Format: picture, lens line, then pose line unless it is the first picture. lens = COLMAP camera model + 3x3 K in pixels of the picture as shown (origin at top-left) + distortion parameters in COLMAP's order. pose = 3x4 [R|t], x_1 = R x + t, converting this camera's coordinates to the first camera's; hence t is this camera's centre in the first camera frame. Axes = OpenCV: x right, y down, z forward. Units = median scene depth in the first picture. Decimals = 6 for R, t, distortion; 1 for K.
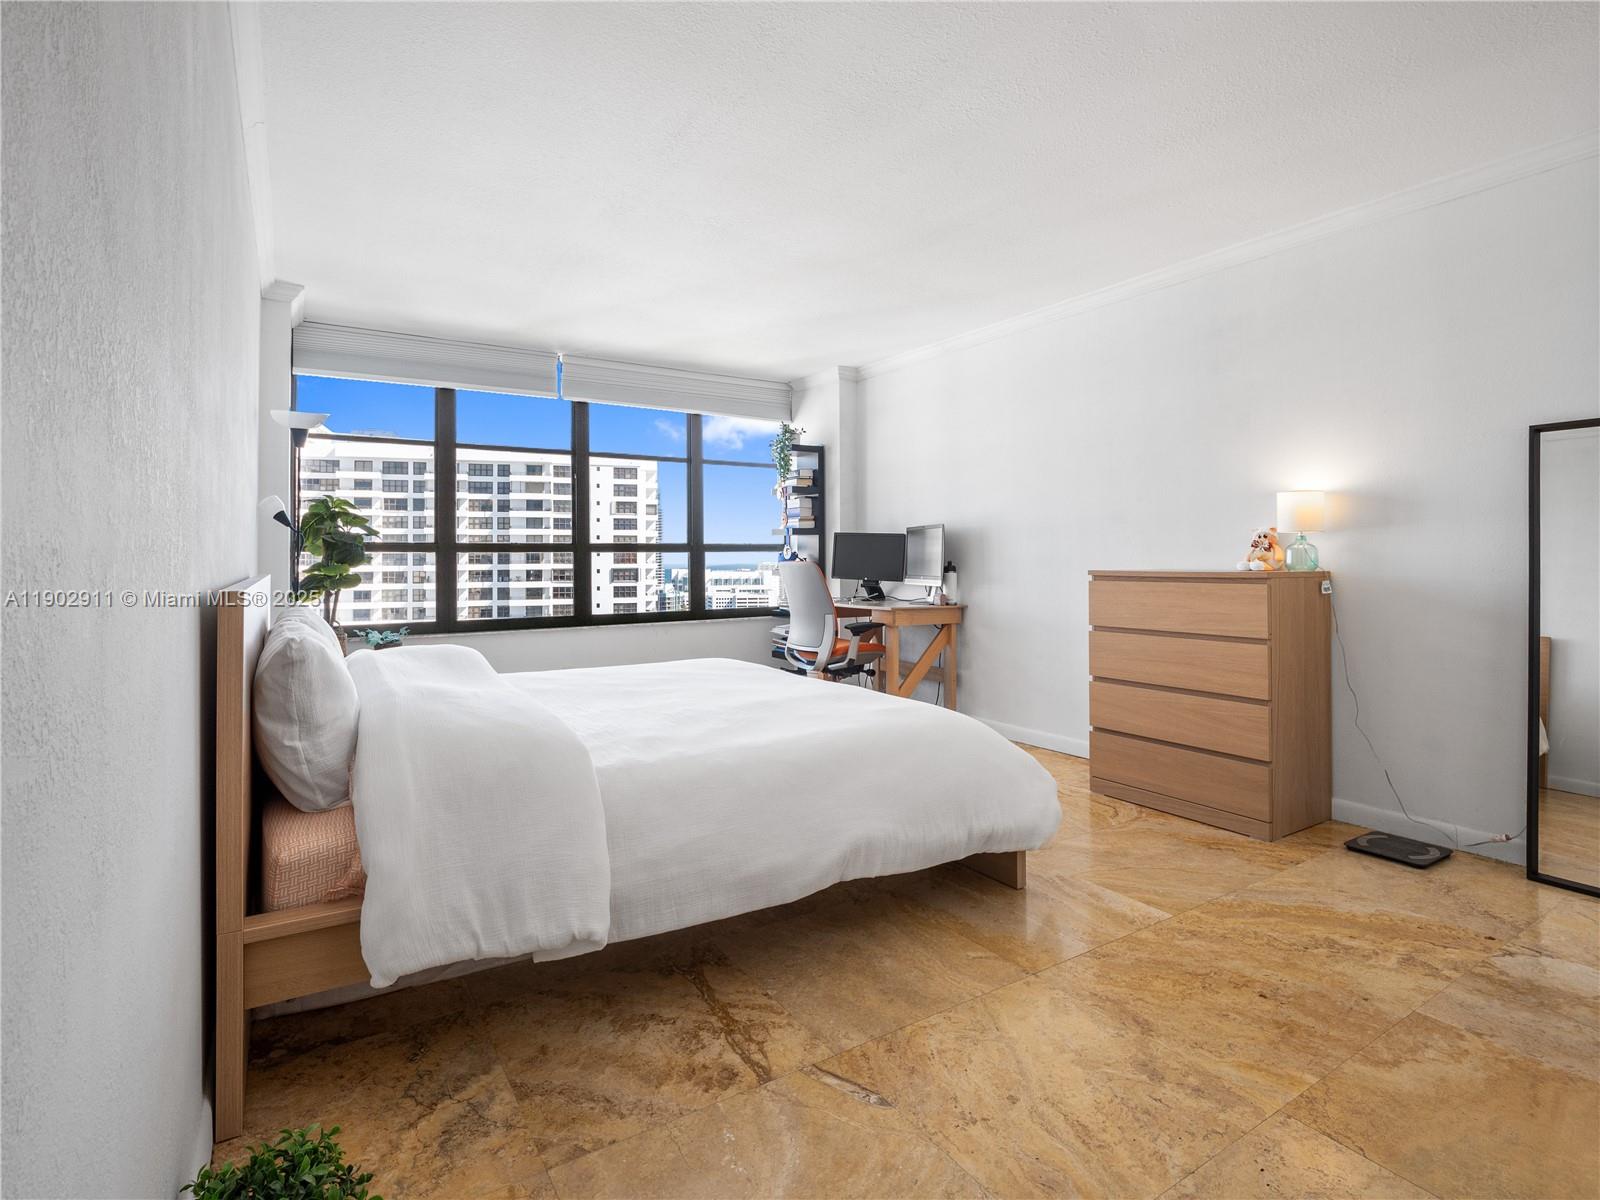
lens RADIAL K [[804.1, 0, 806.5], [0, 804.1, 541.9], [0, 0, 1]] dist [0.001386, -0.006234]
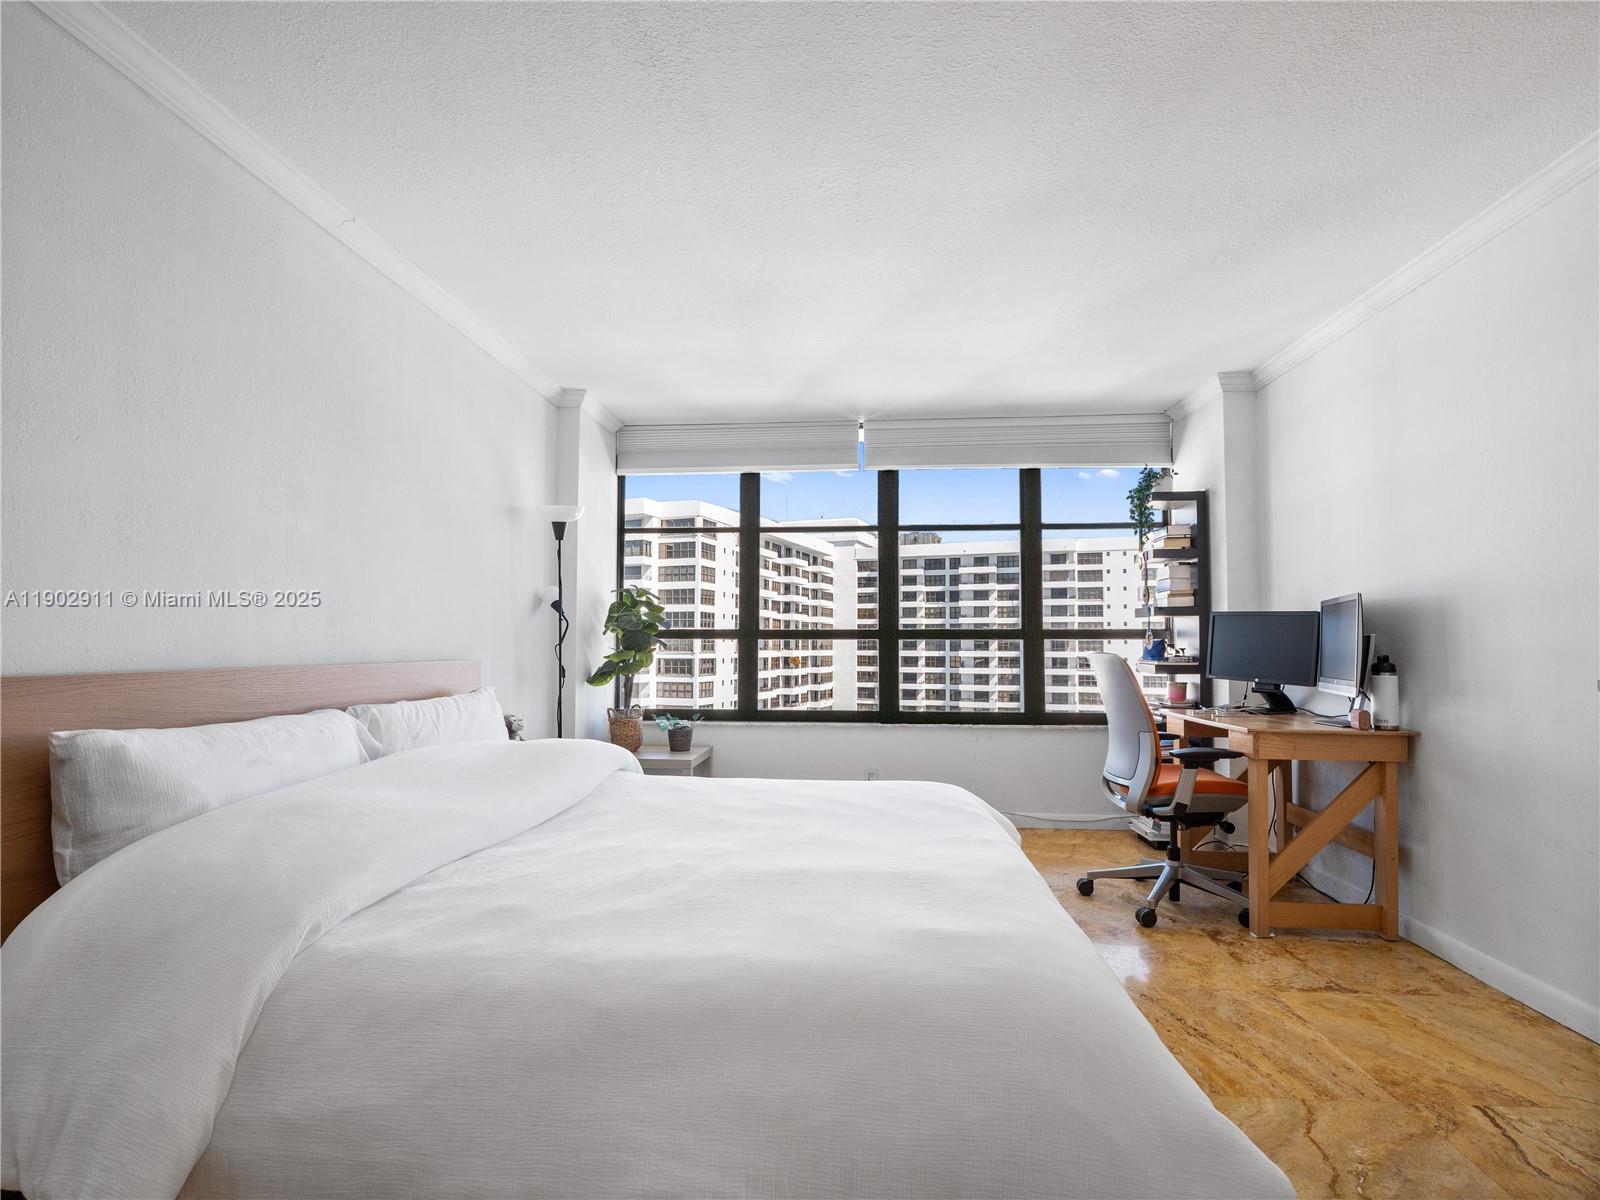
lens RADIAL K [[791.6, 0, 798.2], [0, 791.6, 604.1], [0, 0, 1]] dist [-0.011016, -0.003689]
pose [[0.792034, -0.024395, -0.609990, 0.151227], [0.004682, 0.999415, -0.033889, 0.003049], [0.610460, 0.023985, 0.791684, 0.220339]]
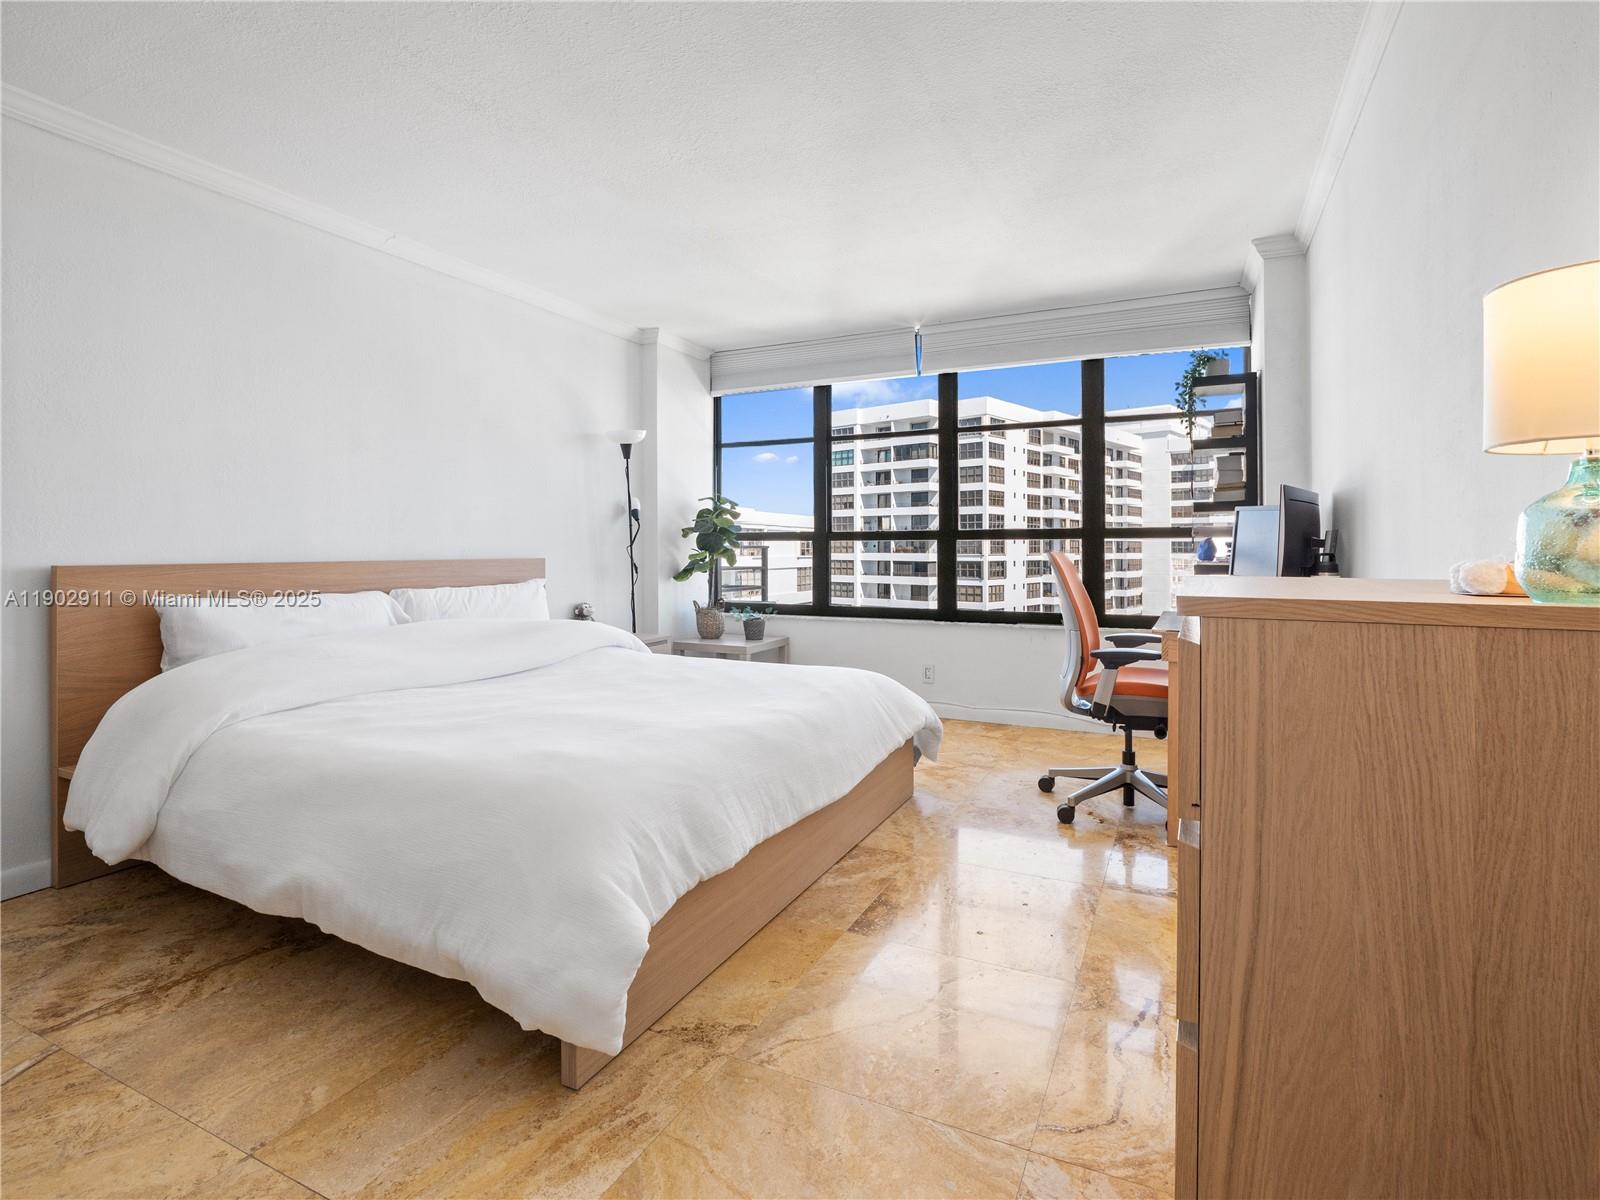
lens RADIAL K [[804.1, 0, 806.5], [0, 804.1, 541.9], [0, 0, 1]] dist [0.001386, -0.006234]
pose [[0.523064, -0.001912, -0.852291, 0.361948], [0.014524, 0.999872, 0.006671, 0.006329], [0.852170, -0.015868, 0.523025, 0.344816]]
